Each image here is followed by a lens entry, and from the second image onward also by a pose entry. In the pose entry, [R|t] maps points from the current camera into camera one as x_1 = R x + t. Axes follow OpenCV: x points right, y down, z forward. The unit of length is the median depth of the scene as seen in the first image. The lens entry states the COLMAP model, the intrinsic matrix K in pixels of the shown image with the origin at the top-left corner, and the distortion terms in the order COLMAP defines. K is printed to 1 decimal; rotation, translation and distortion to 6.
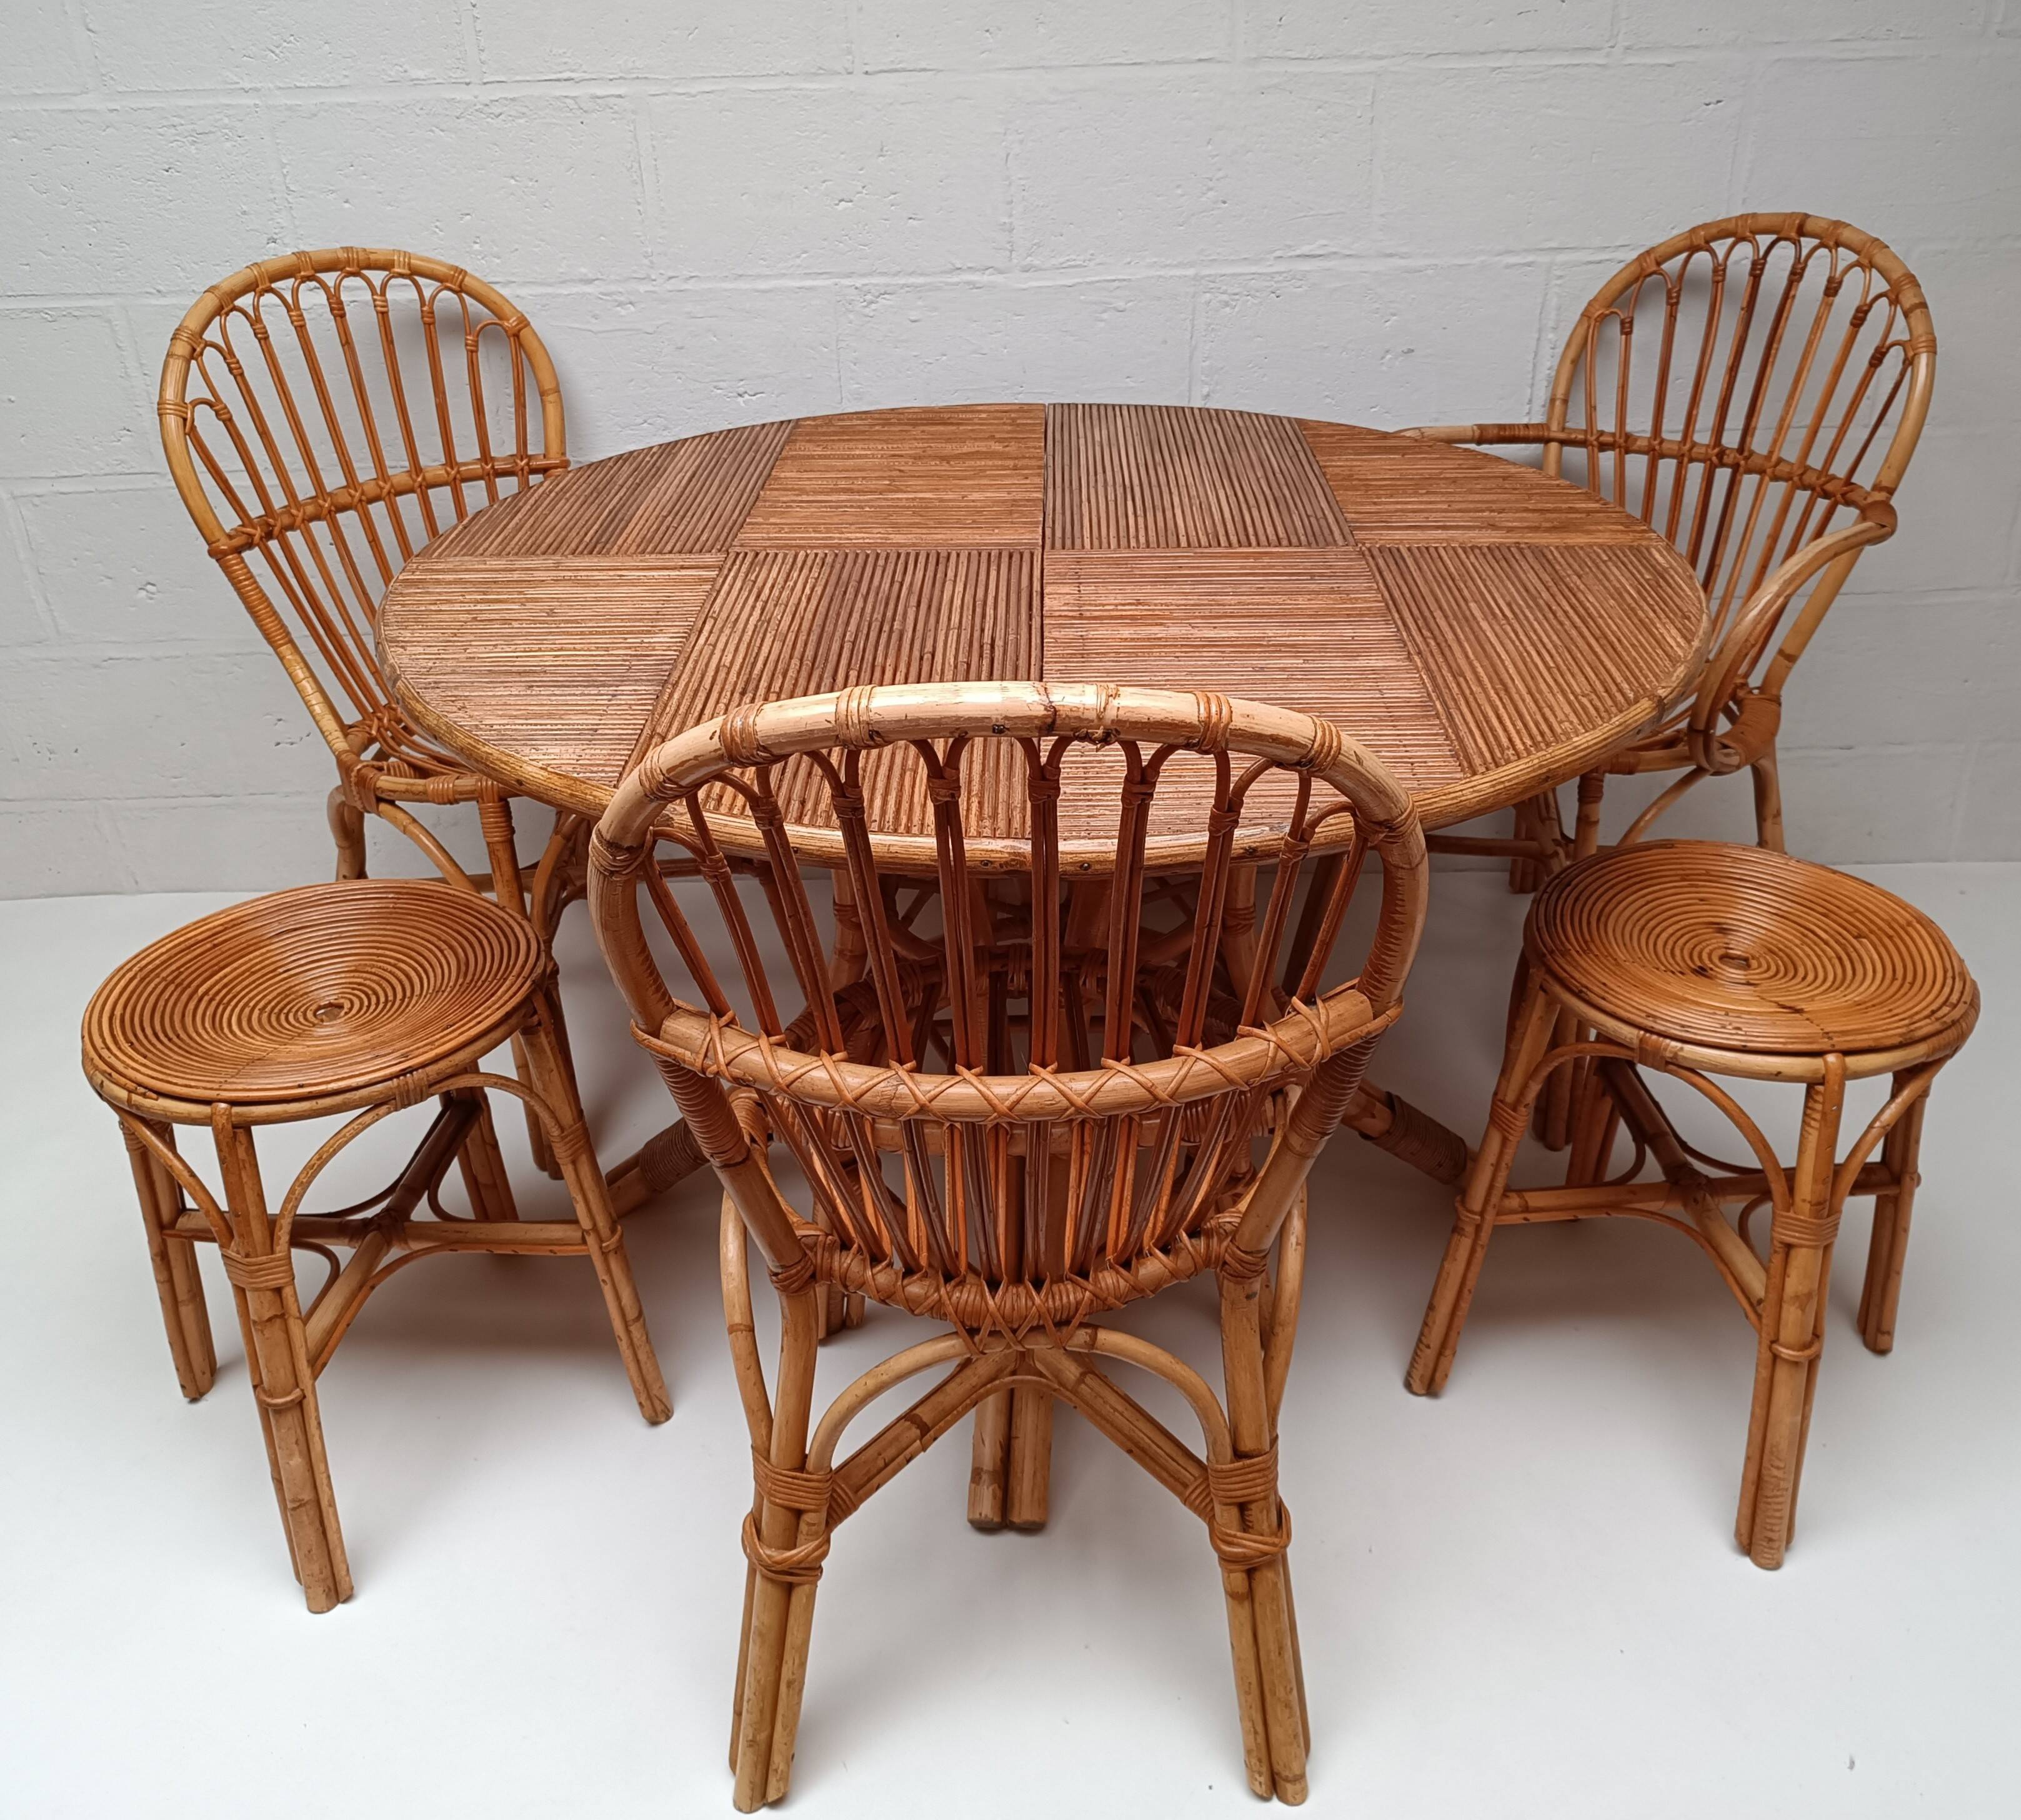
lens RADIAL K [[1819.5, 0, 1061.5], [0, 1819.5, 900.7], [0, 0, 1]] dist [0.023113, -0.030210]
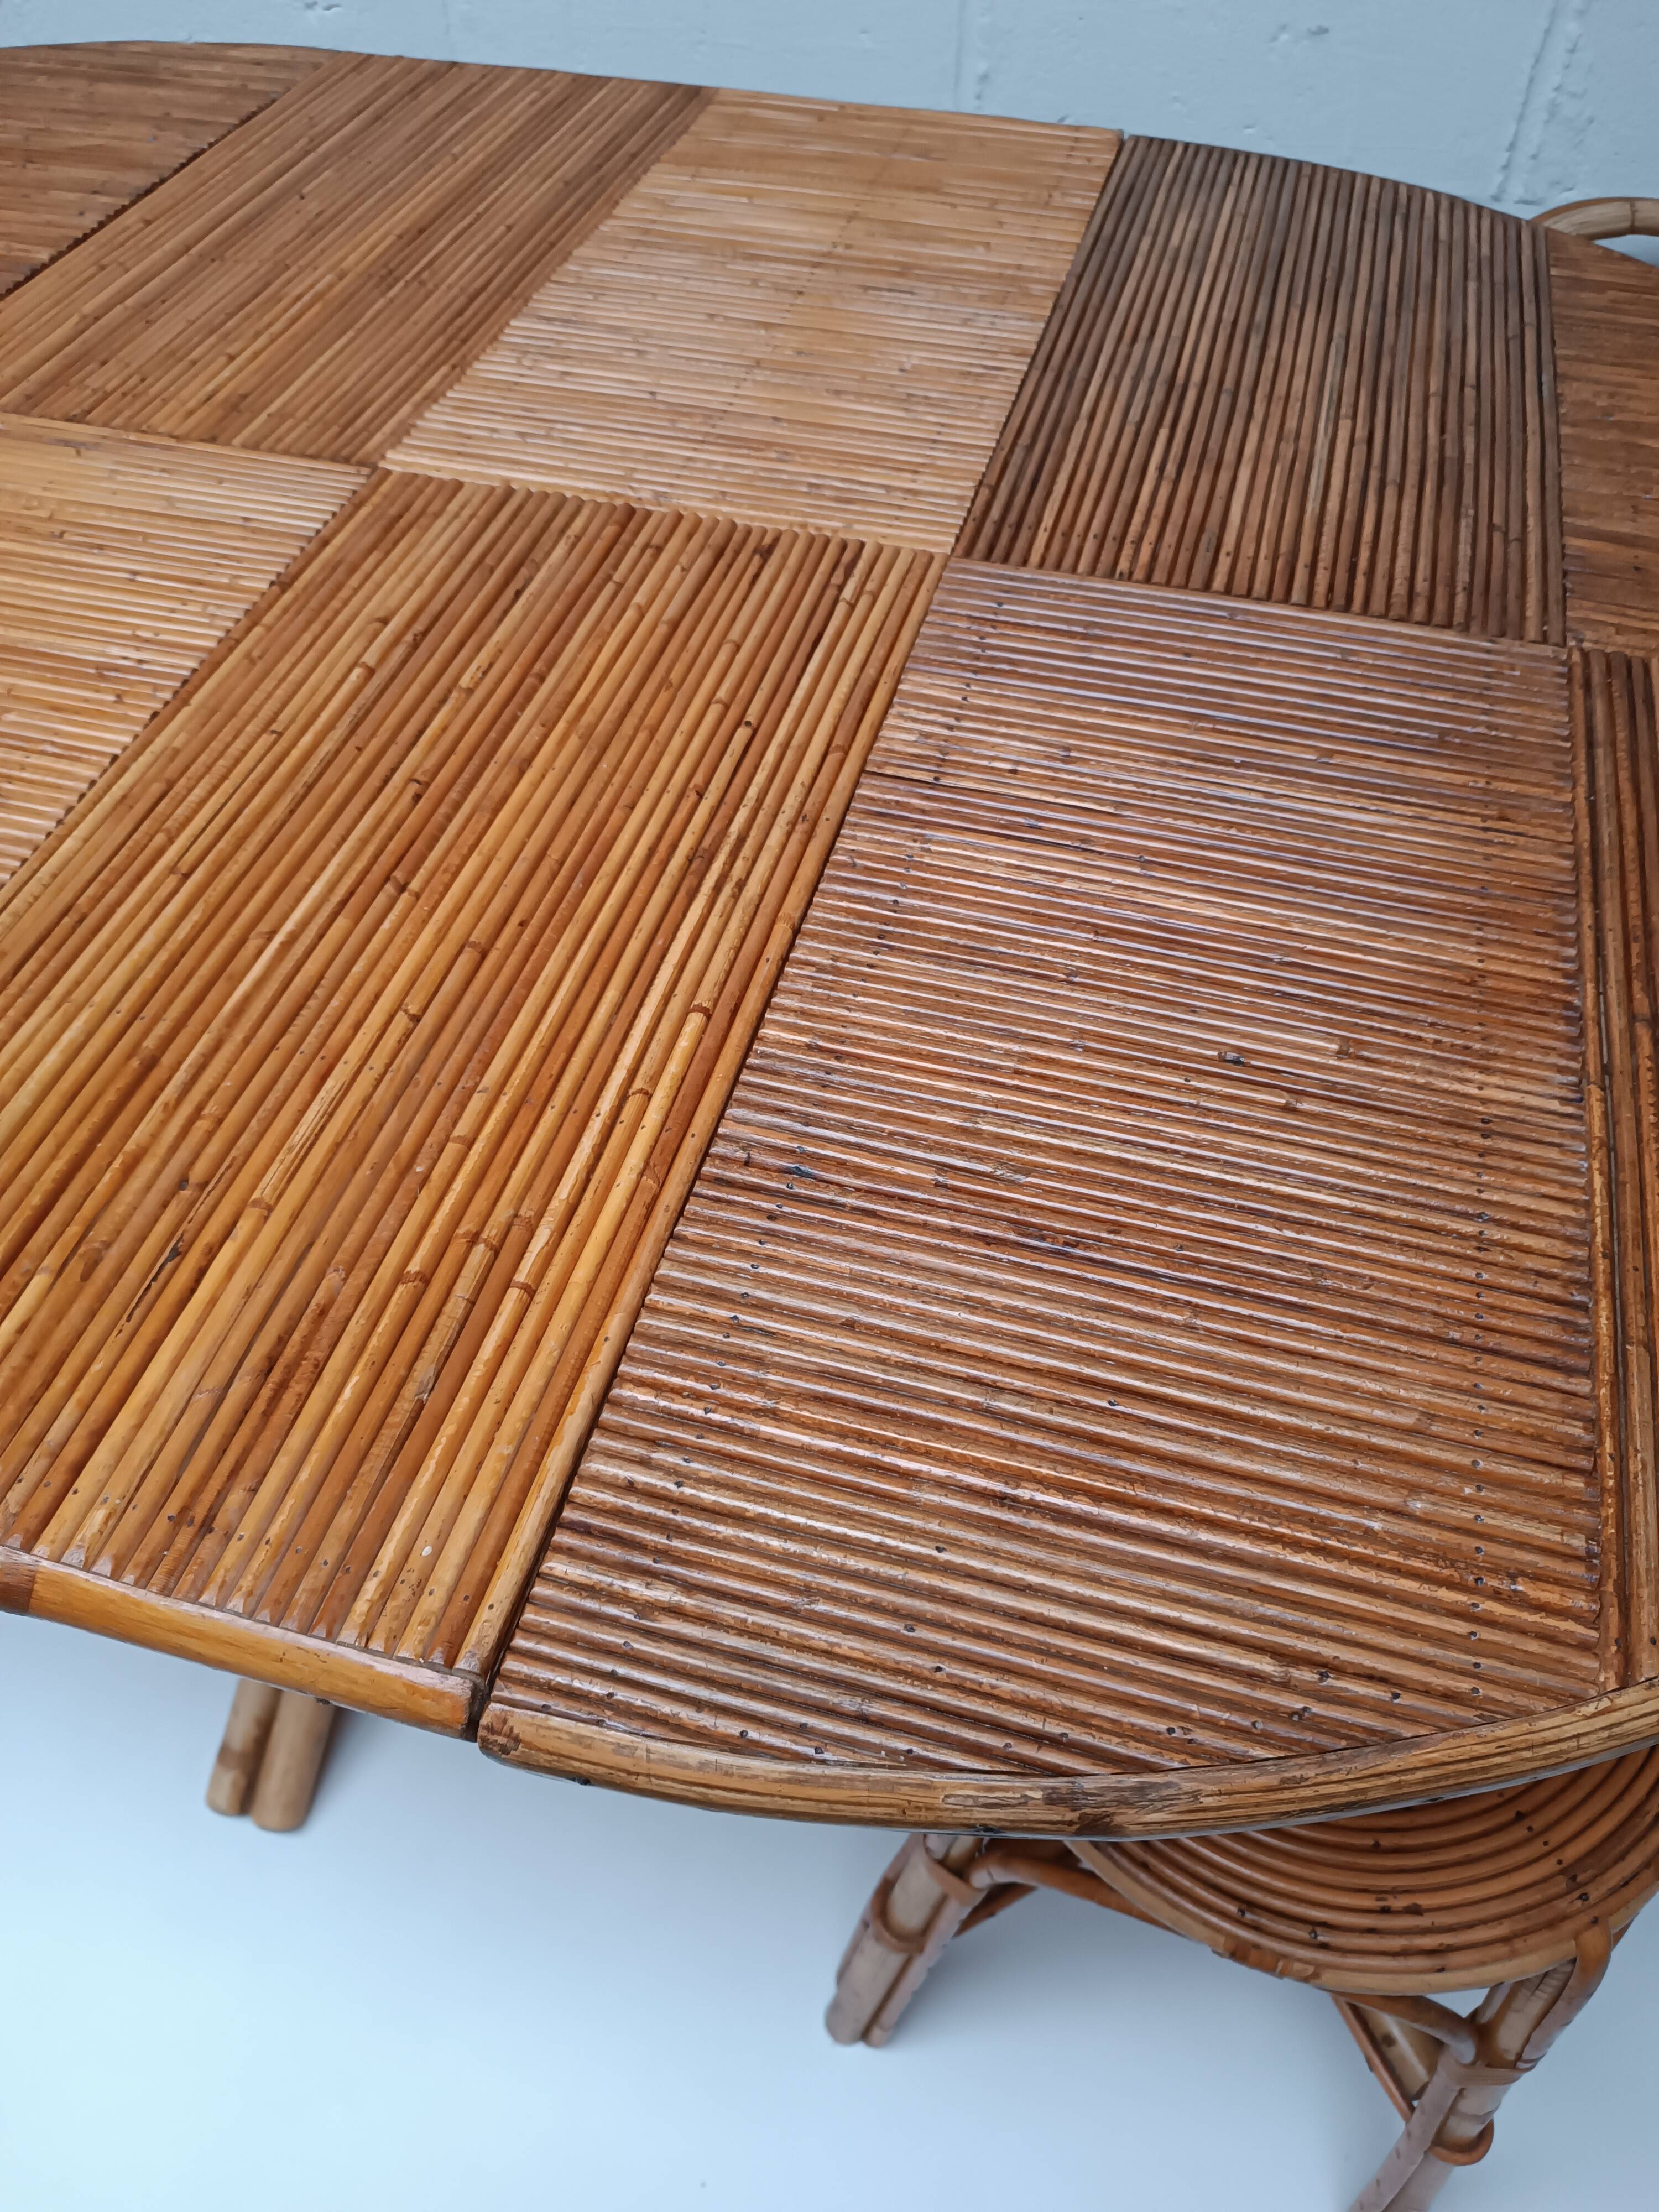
lens RADIAL K [[1602.1, 0, 829.7], [0, 1602.1, 1122.4], [0, 0, 1]] dist [0.024160, -0.029020]
pose [[0.964475, 0.214781, -0.153810, 0.052987], [-0.142163, 0.912712, 0.383075, -0.176611], [0.222661, -0.347600, 0.910822, 0.417179]]
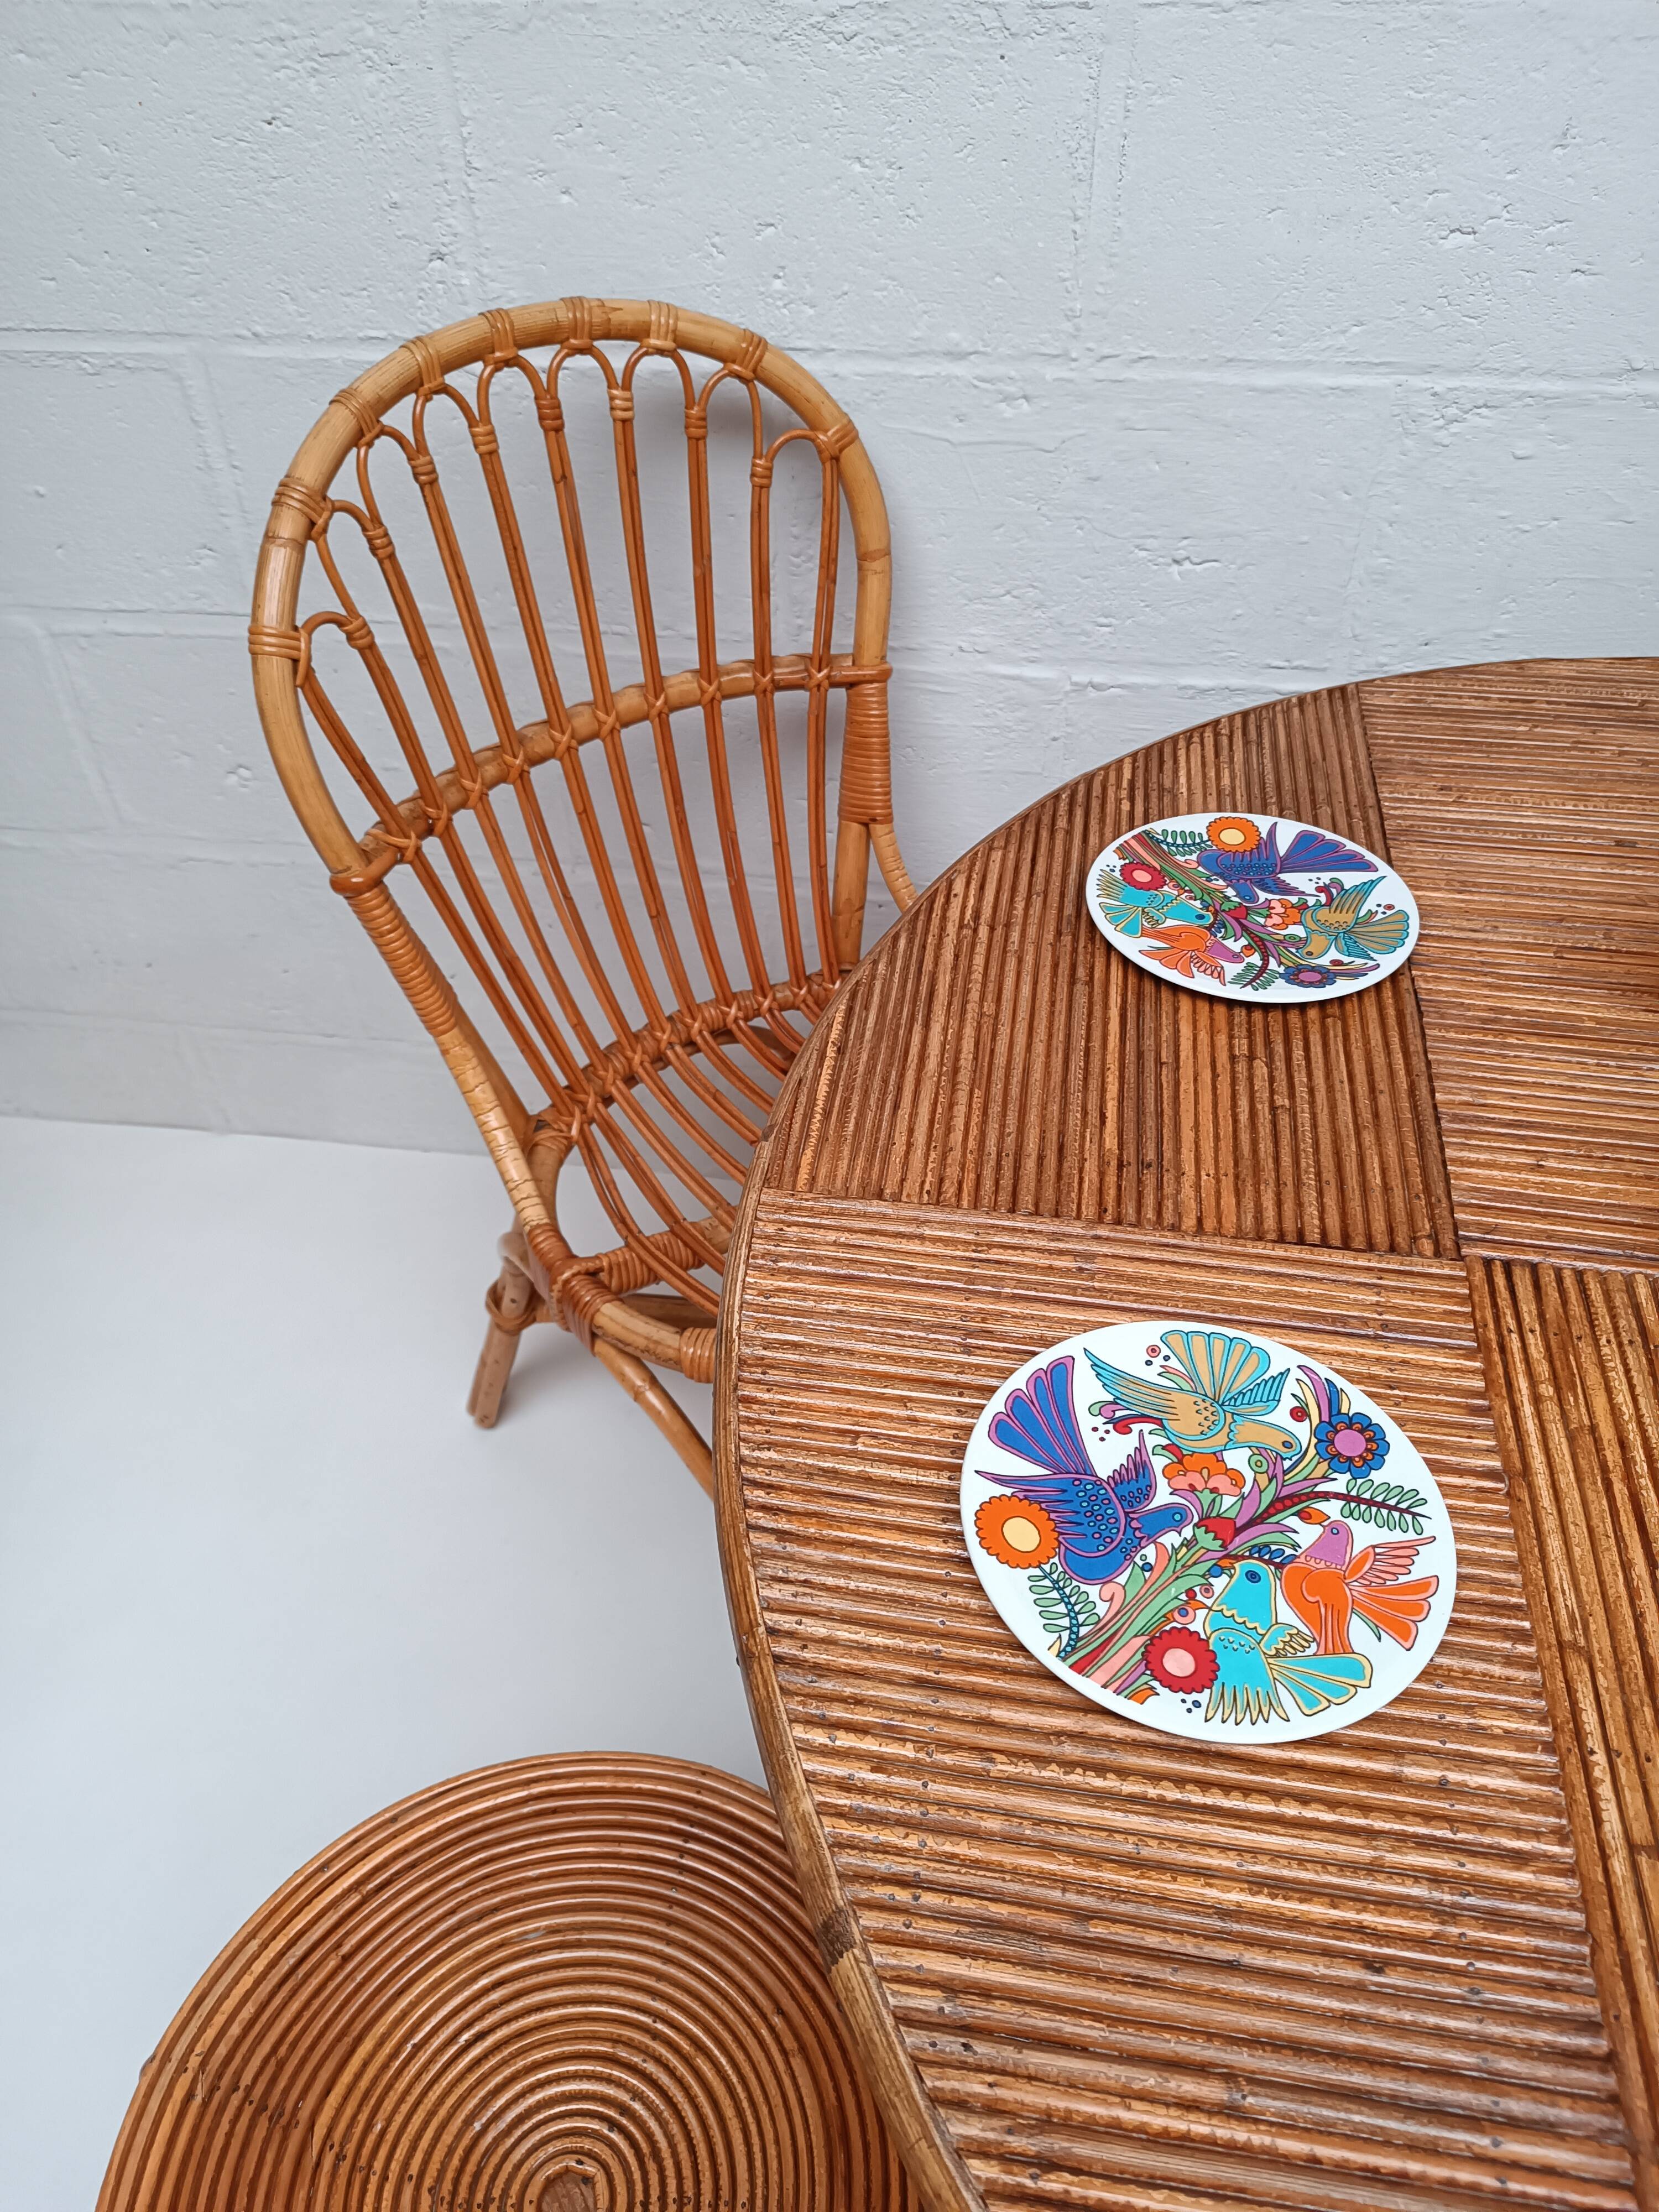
lens RADIAL K [[1602.1, 0, 812.6], [0, 1602.1, 1098.7], [0, 0, 1]] dist [0.024160, -0.029020]
pose [[0.986707, 0.112056, -0.117700, -0.242960], [-0.082697, 0.969689, 0.229921, -0.249731], [0.139896, -0.217132, 0.966066, 0.501731]]
